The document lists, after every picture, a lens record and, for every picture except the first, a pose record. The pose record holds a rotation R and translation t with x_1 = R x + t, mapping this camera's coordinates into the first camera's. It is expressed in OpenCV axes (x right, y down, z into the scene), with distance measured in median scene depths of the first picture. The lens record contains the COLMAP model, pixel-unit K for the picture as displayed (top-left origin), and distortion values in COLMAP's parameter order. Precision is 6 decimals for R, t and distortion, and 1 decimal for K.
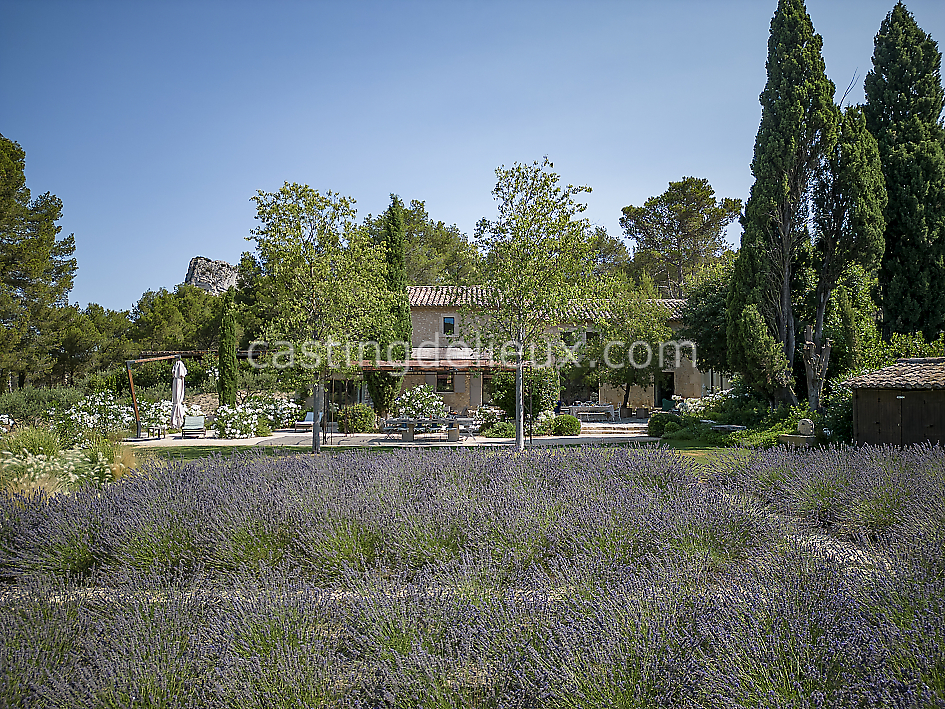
lens RADIAL K [[661.2, 0, 475.1], [0, 661.2, 361.4], [0, 0, 1]] dist [0.014681, -0.000293]
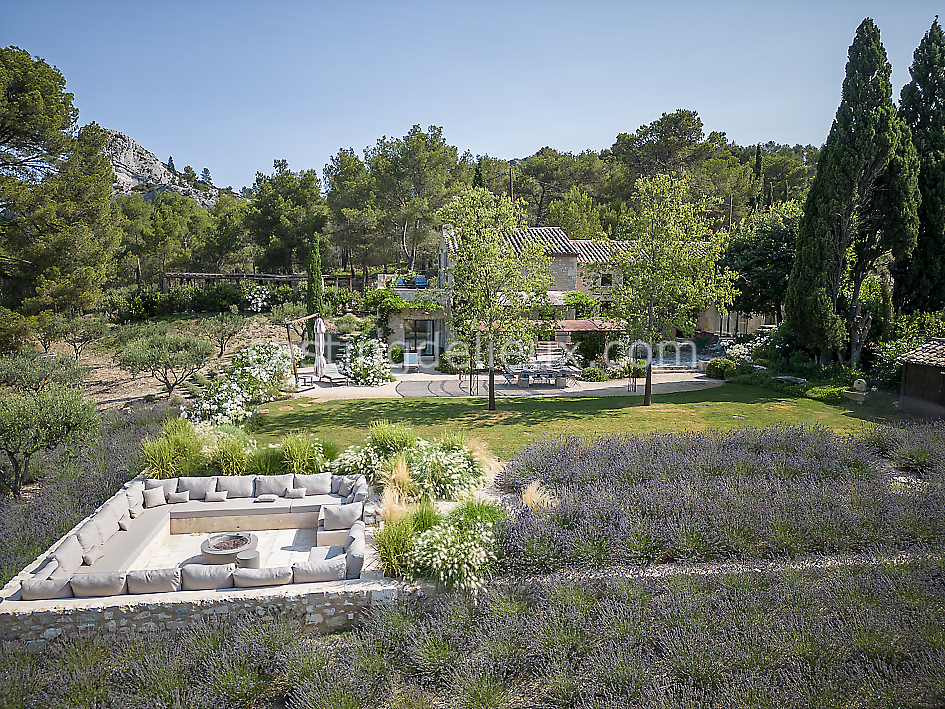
lens RADIAL K [[667.1, 0, 468.7], [0, 667.1, 351.4], [0, 0, 1]] dist [0.007581, 0.000284]
pose [[0.990416, -0.009593, 0.137779, -0.324927], [-0.013435, 0.986162, 0.165241, -0.125058], [-0.137458, -0.165509, 0.976582, -0.140514]]
